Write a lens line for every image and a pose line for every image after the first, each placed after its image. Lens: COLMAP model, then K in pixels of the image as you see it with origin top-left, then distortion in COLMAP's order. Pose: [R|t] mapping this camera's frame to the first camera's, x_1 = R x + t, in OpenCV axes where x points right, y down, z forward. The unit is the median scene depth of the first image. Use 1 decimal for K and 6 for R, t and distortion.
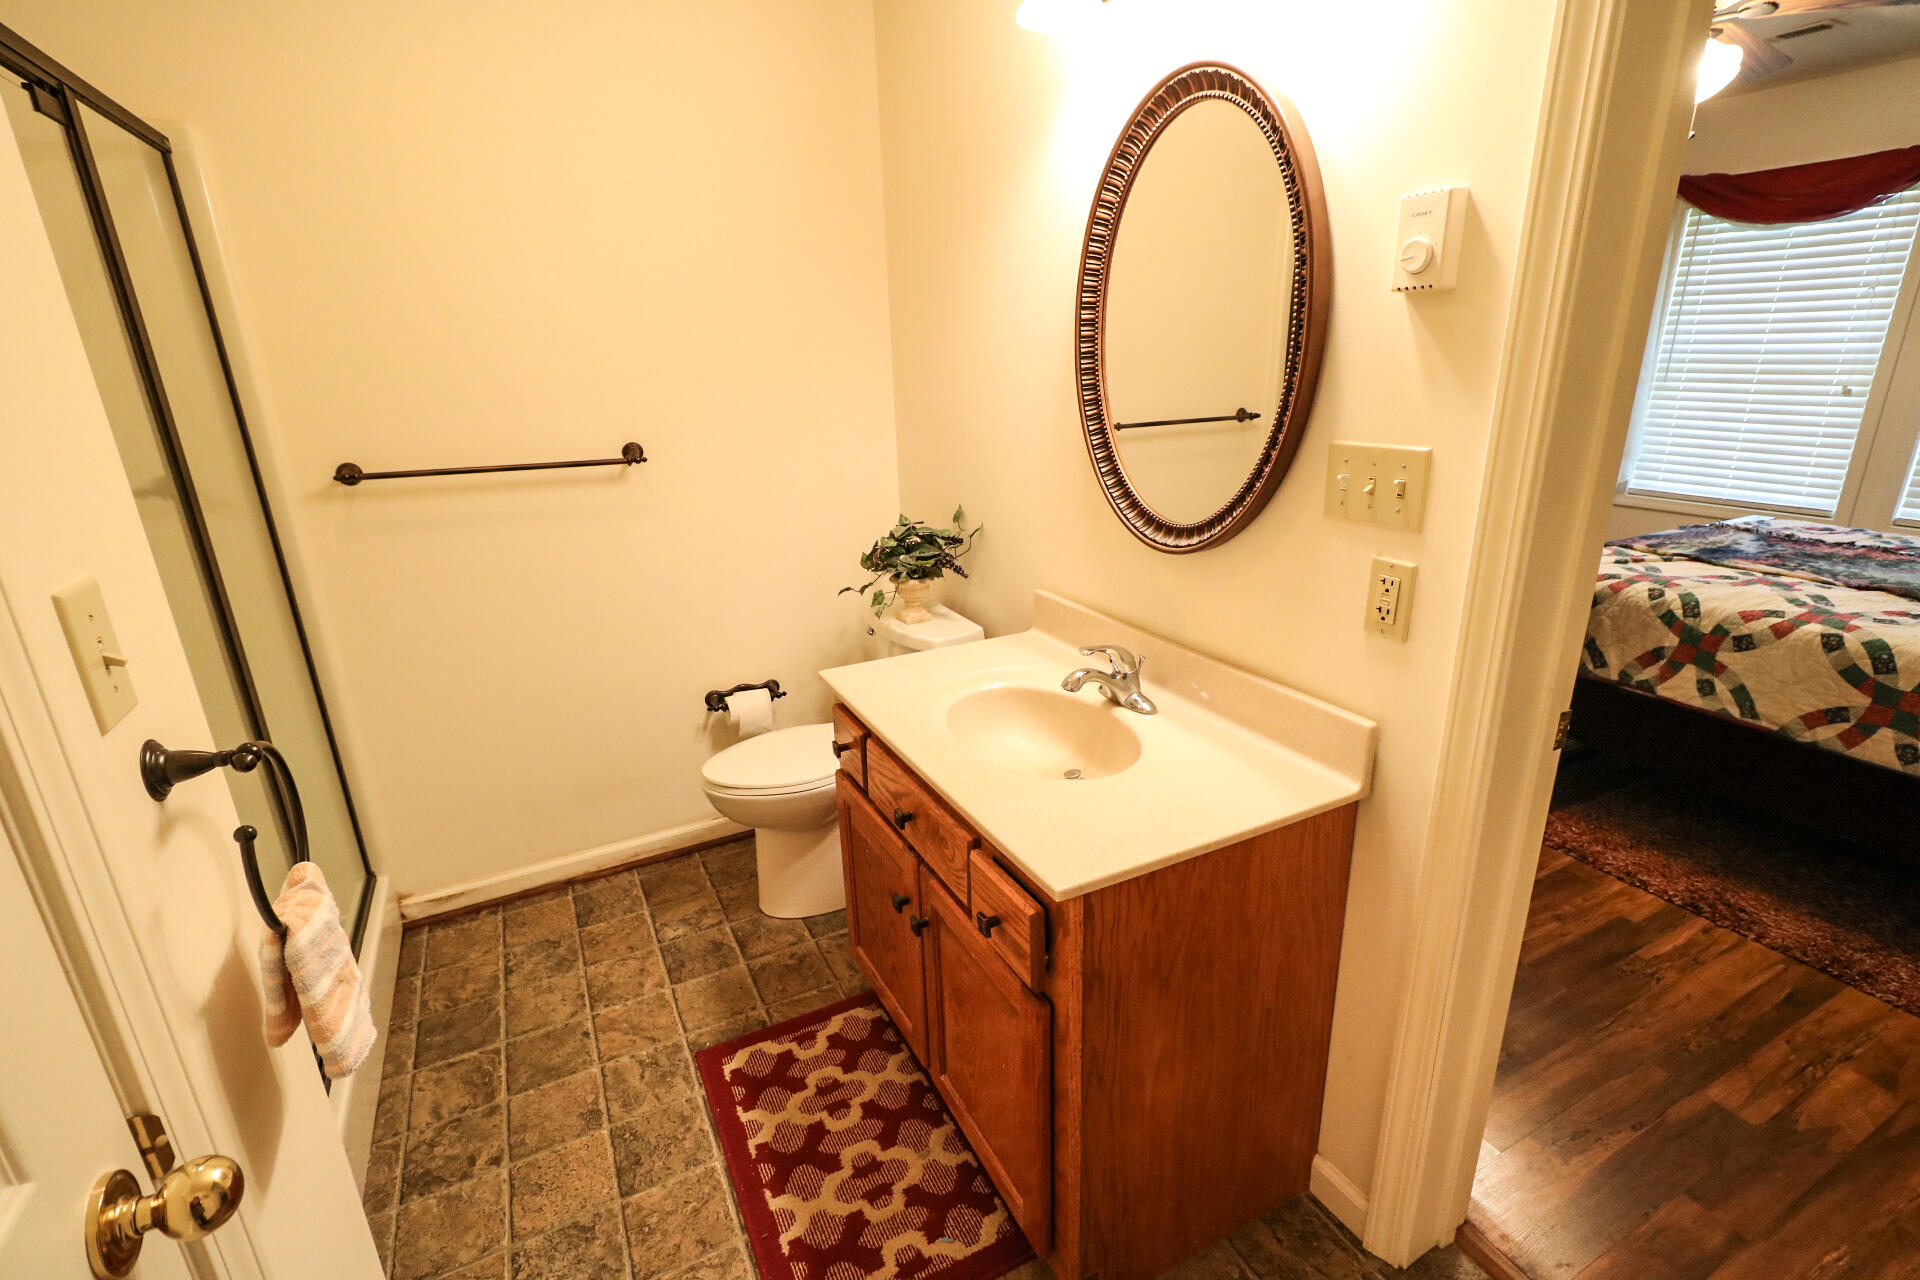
lens RADIAL K [[881.1, 0, 962.4], [0, 881.1, 647.3], [0, 0, 1]] dist [0.000201, -0.000250]
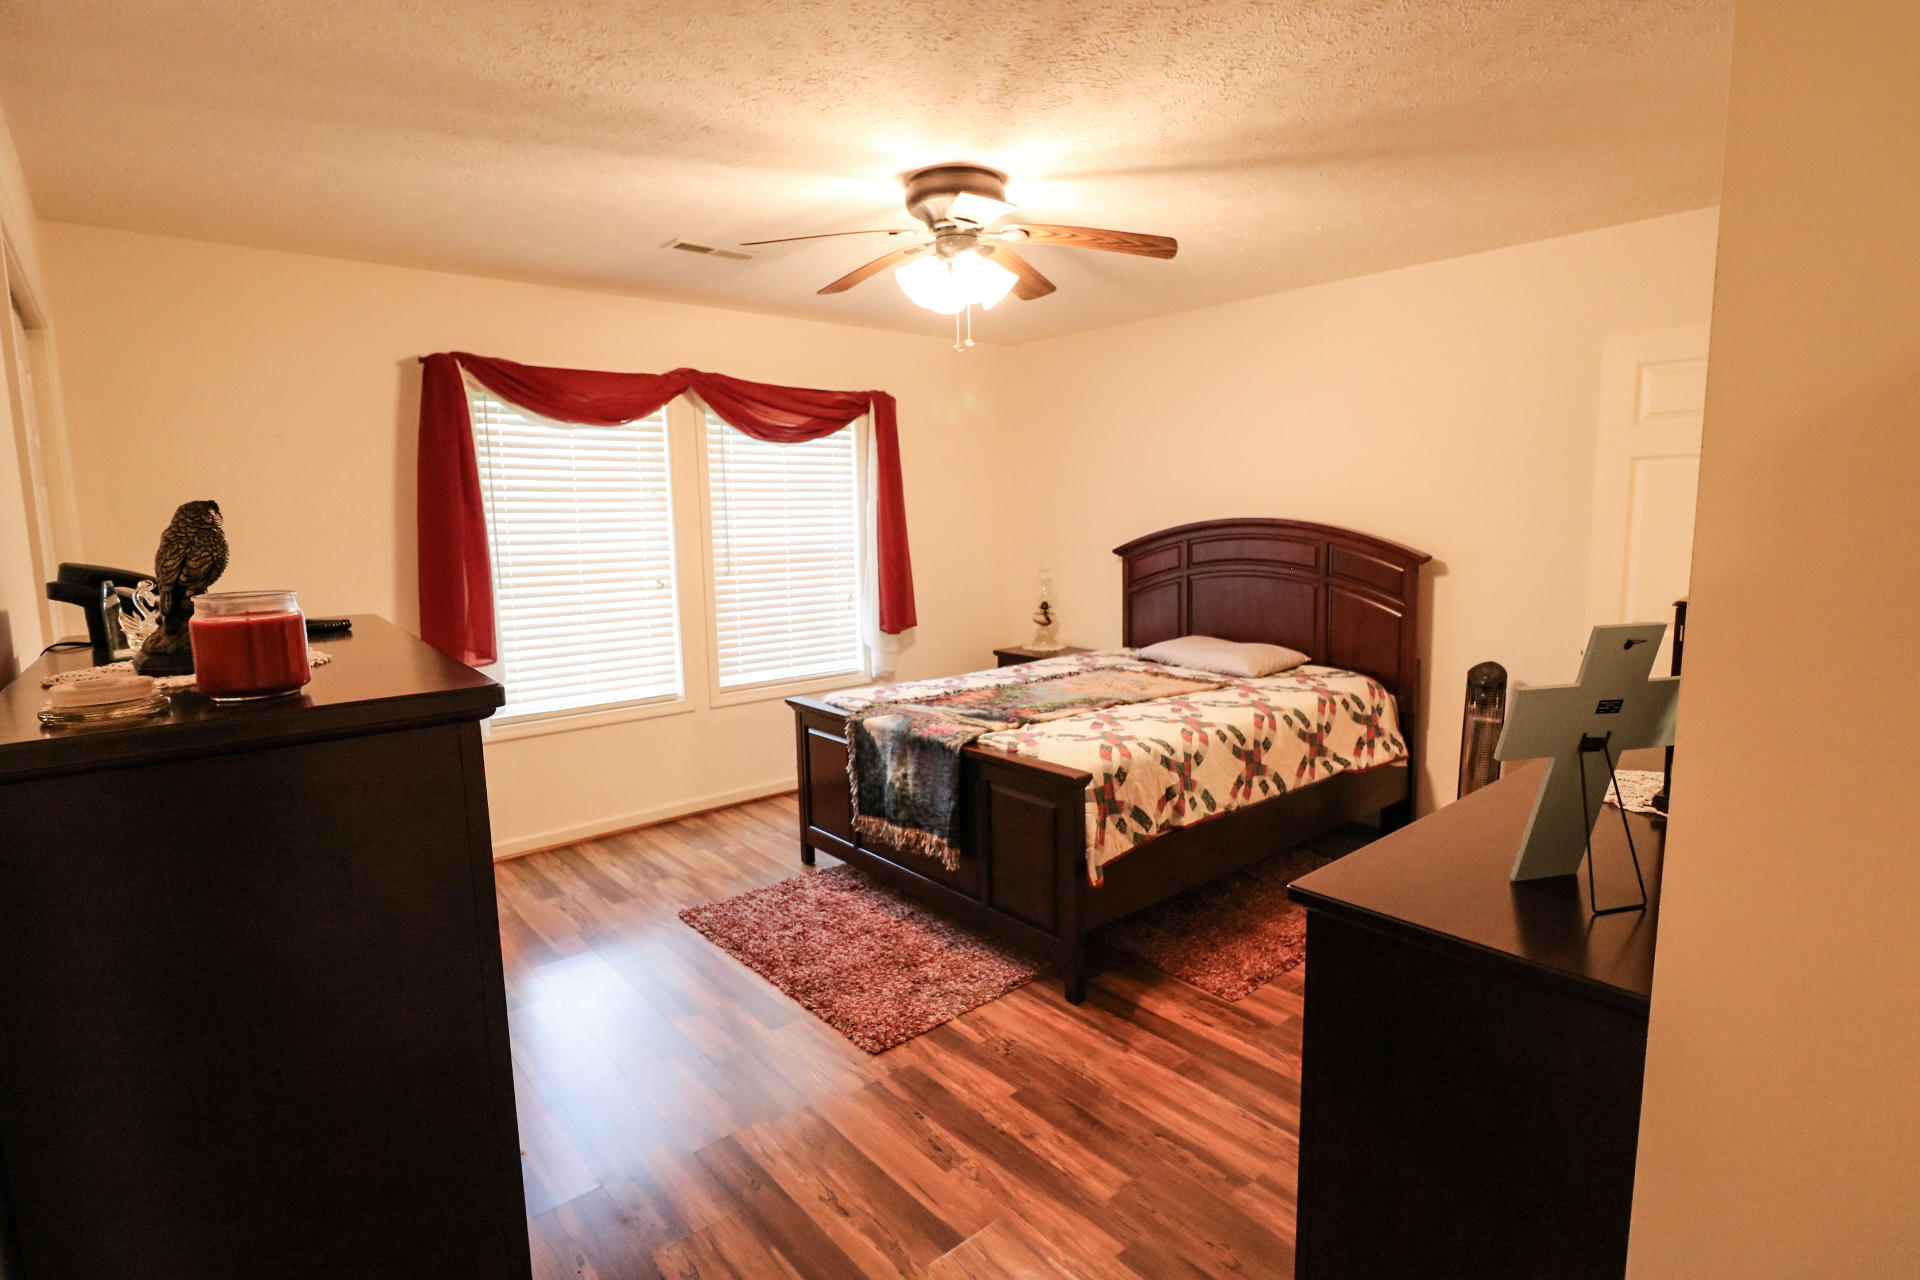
lens RADIAL K [[969.1, 0, 961.9], [0, 969.1, 634.9], [0, 0, 1]] dist [-0.000692, -0.000035]
pose [[-0.236252, -0.094187, 0.967116, -0.329561], [0.336823, 0.925645, 0.172429, -0.489102], [-0.911447, 0.366484, -0.186962, 1.415738]]
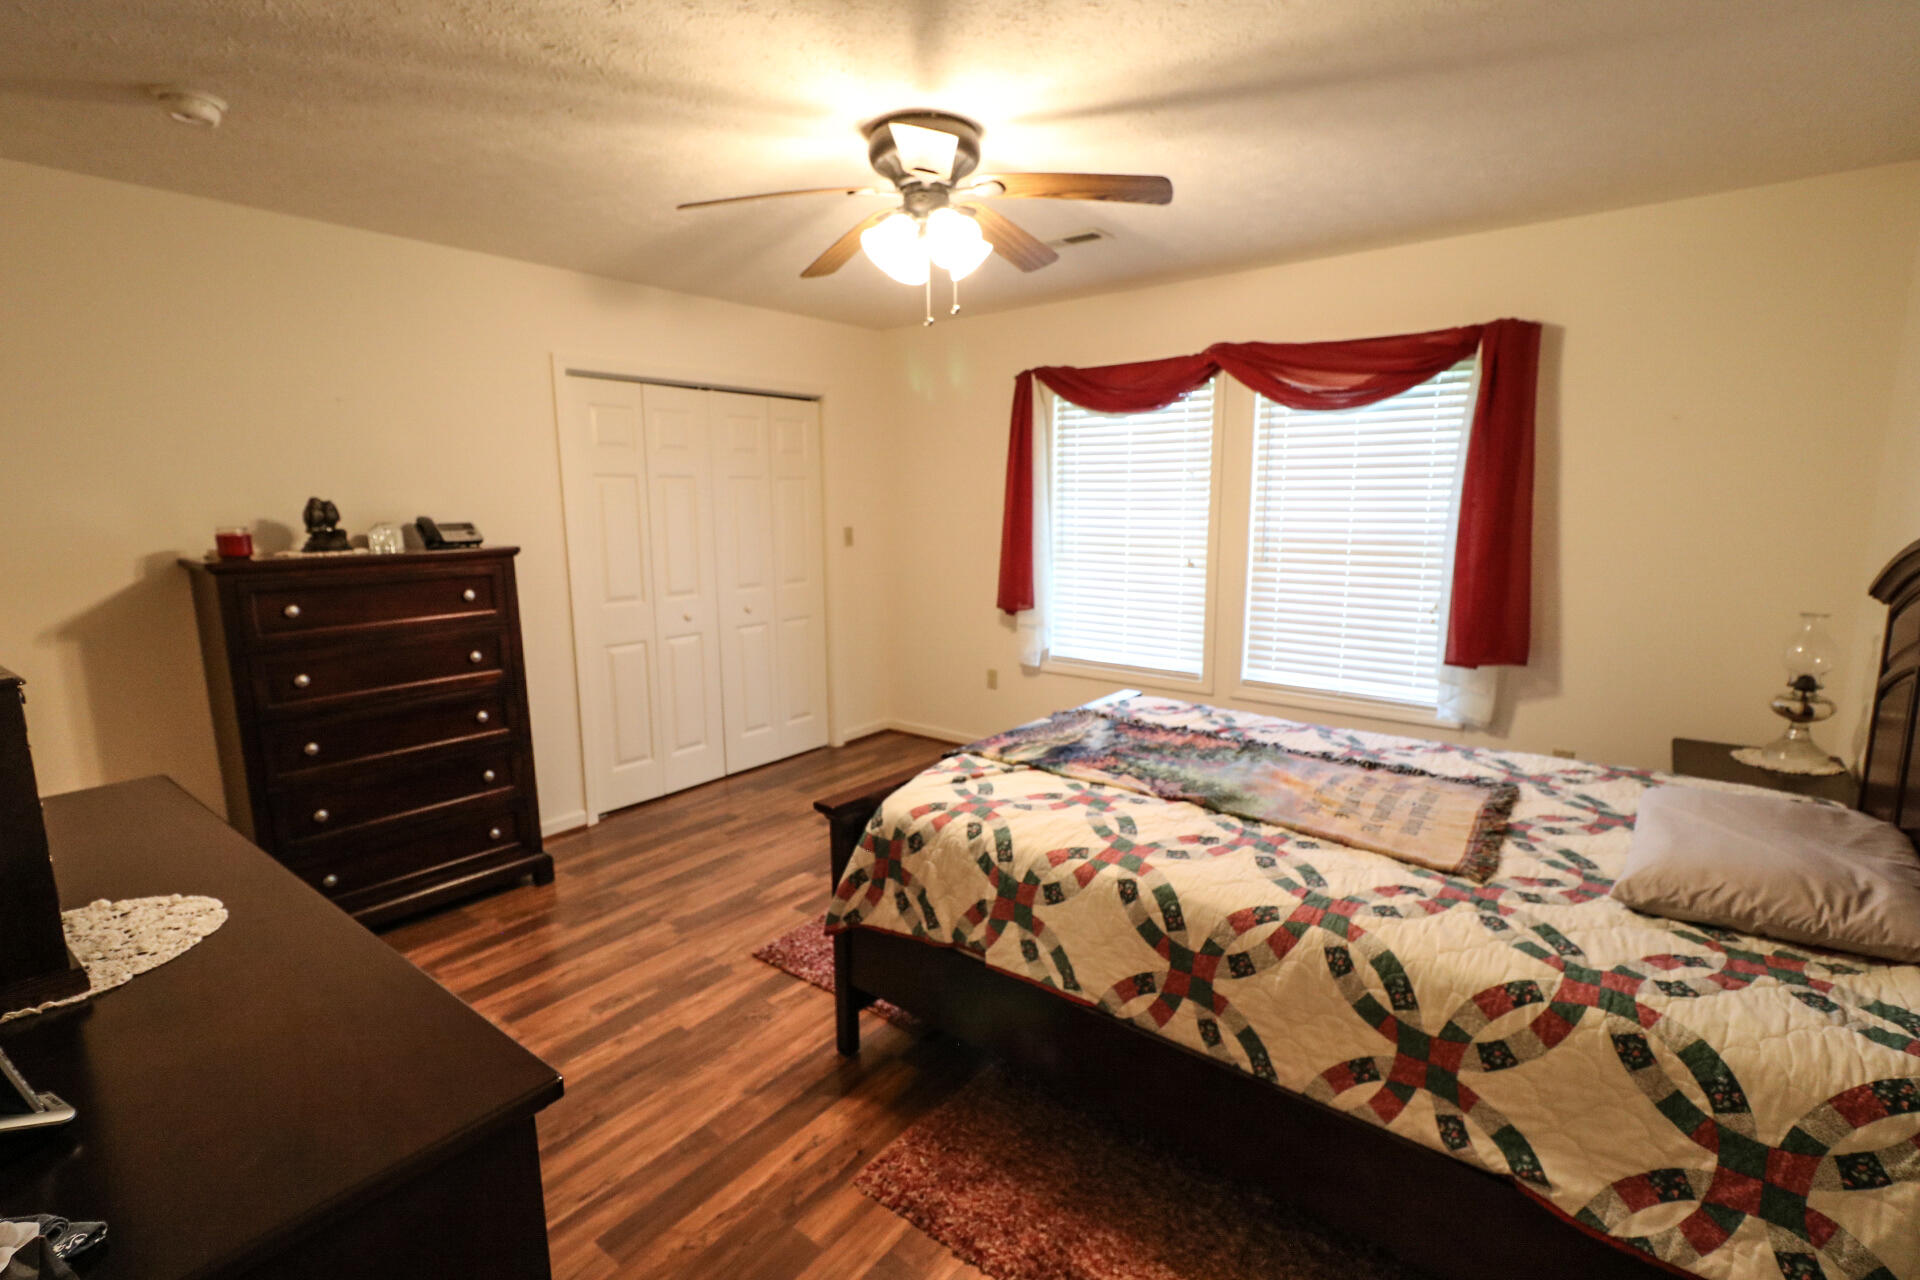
lens RADIAL K [[881.1, 0, 962.4], [0, 881.1, 647.3], [0, 0, 1]] dist [0.000201, -0.000250]
pose [[0.906636, -0.052172, 0.418675, 0.458488], [0.120082, 0.983193, -0.137519, -0.118786], [-0.404464, 0.174954, 0.897663, 0.255145]]
